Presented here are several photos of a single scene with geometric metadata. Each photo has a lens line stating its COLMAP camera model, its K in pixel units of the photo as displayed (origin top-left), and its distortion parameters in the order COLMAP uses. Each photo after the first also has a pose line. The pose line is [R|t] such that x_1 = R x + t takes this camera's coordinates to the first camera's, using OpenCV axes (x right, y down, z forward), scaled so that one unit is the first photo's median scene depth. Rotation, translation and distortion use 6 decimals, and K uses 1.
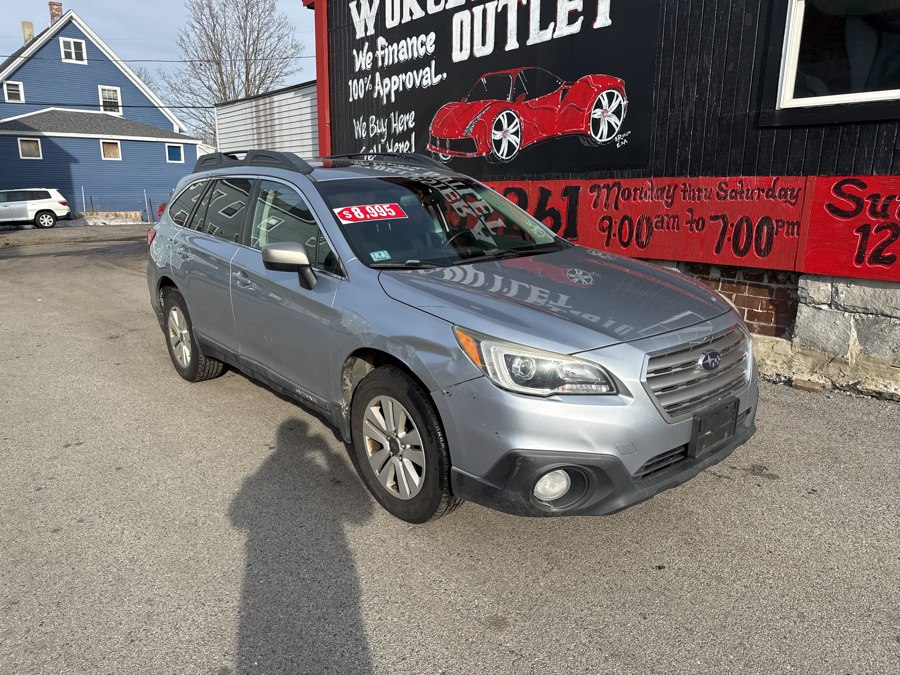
lens RADIAL K [[619.3, 0, 452.7], [0, 619.3, 343.6], [0, 0, 1]] dist [0.012600, -0.028991]
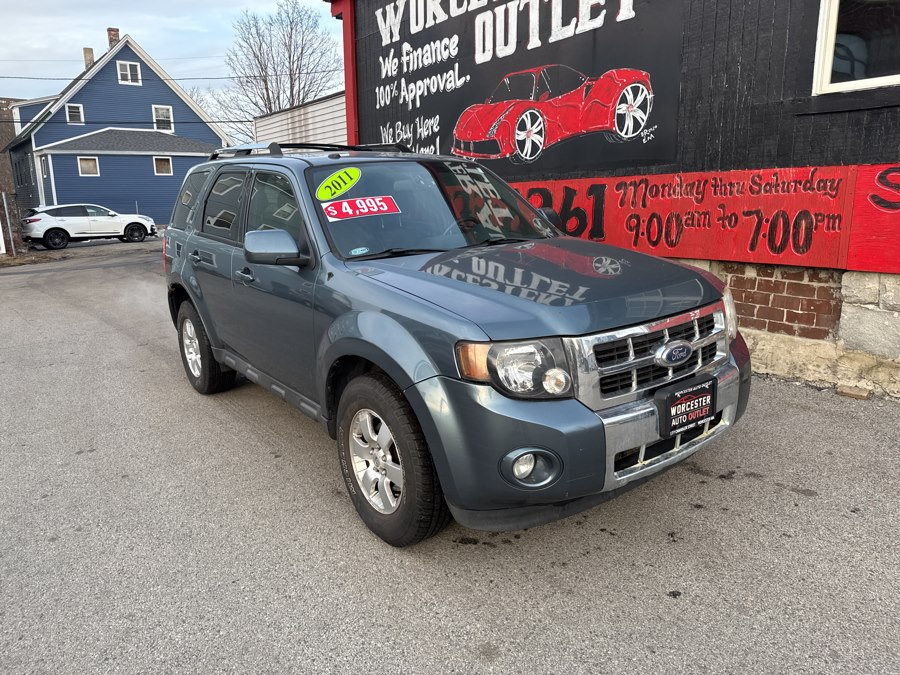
lens RADIAL K [[619.3, 0, 447.2], [0, 619.3, 333.9], [0, 0, 1]] dist [0.012600, -0.028991]
pose [[0.996823, -0.007525, -0.079295, 0.030726], [0.005447, 0.999637, -0.026381, 0.001385], [0.079465, 0.025865, 0.996502, 0.024683]]
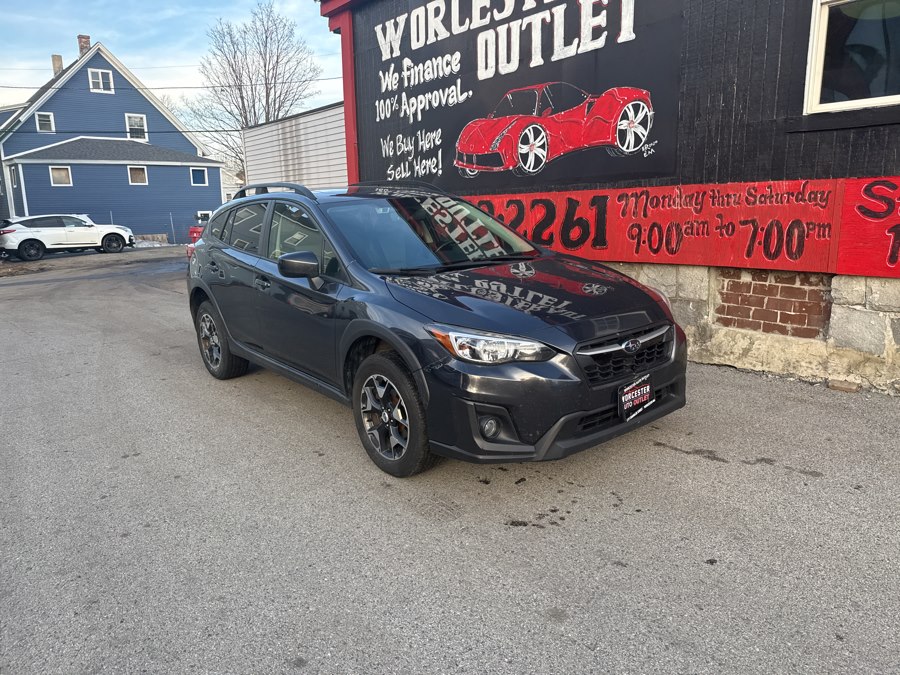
lens RADIAL K [[619.3, 0, 451.4], [0, 619.3, 340.4], [0, 0, 1]] dist [0.012600, -0.028991]
pose [[0.999231, -0.022072, -0.032419, -0.021067], [0.021163, 0.999380, -0.028125, 0.006122], [0.033020, 0.027417, 0.999079, -0.018321]]
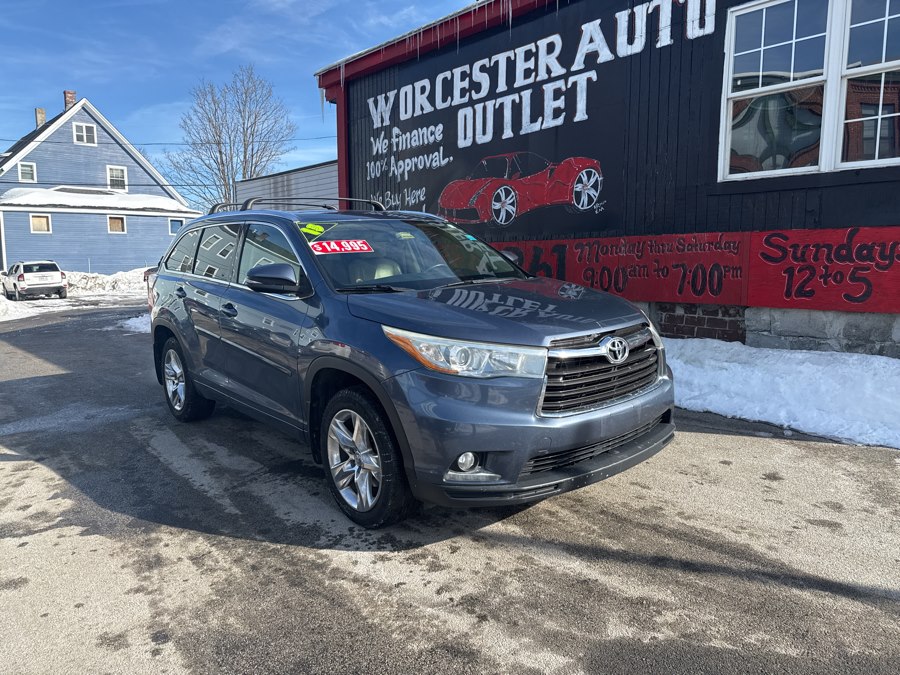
lens RADIAL K [[619.3, 0, 439.9], [0, 619.3, 346.4], [0, 0, 1]] dist [0.012600, -0.028991]
pose [[0.999869, -0.015501, 0.004641, -0.048602], [0.015894, 0.994639, -0.102177, 0.059422], [-0.003033, 0.102237, 0.994755, -0.174452]]
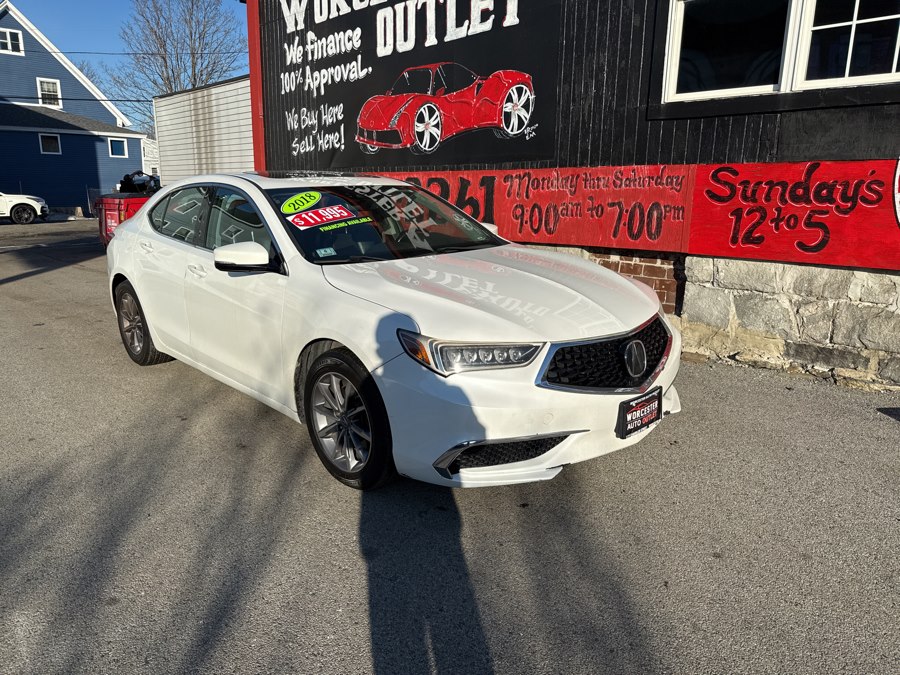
lens RADIAL K [[619.3, 0, 450.9], [0, 619.3, 339.7], [0, 0, 1]] dist [0.012600, -0.028991]
pose [[0.997858, -0.010491, 0.064574, 0.052307], [0.010727, 0.999937, -0.003316, 0.024800], [-0.064535, 0.004002, 0.997907, -0.042678]]
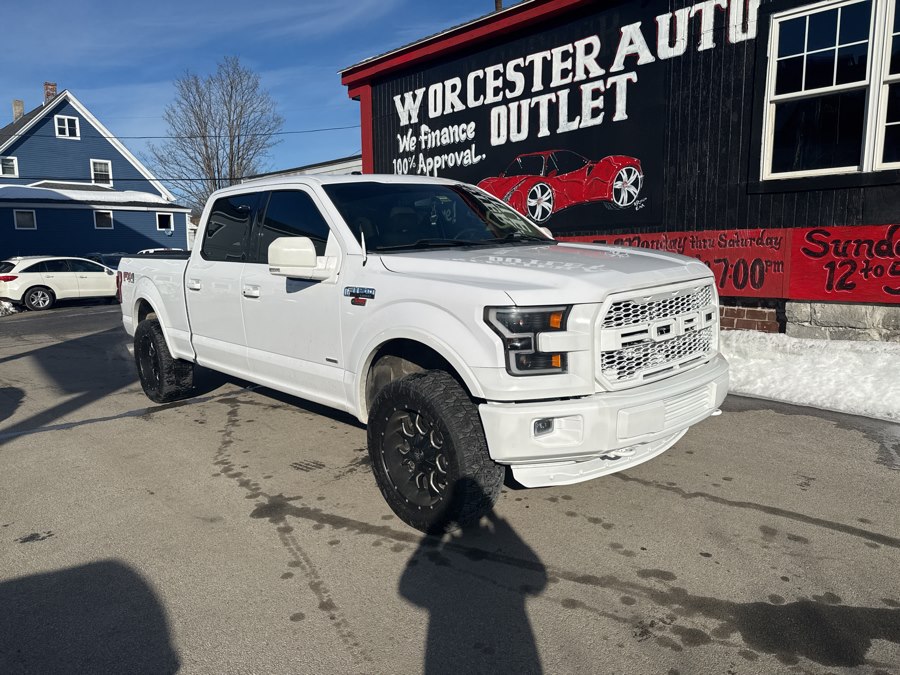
lens RADIAL K [[619.3, 0, 444.0], [0, 619.3, 350.7], [0, 0, 1]] dist [0.012600, -0.028991]
pose [[0.998686, -0.030001, 0.041536, -0.163334], [0.033351, 0.996036, -0.082461, 0.056817], [-0.038898, 0.083738, 0.995728, -0.204780]]
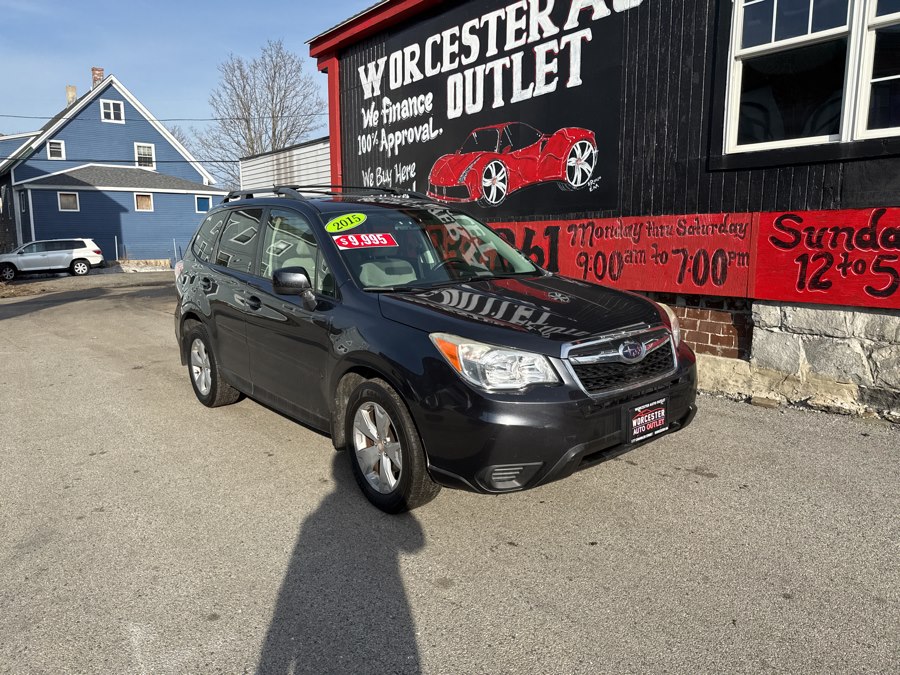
lens RADIAL K [[619.3, 0, 454.8], [0, 619.3, 336.3], [0, 0, 1]] dist [0.012600, -0.028991]
pose [[0.999454, -0.007929, -0.032077, 0.046475], [0.005234, 0.996515, -0.083246, 0.028003], [0.032625, 0.083033, 0.996013, -0.075055]]
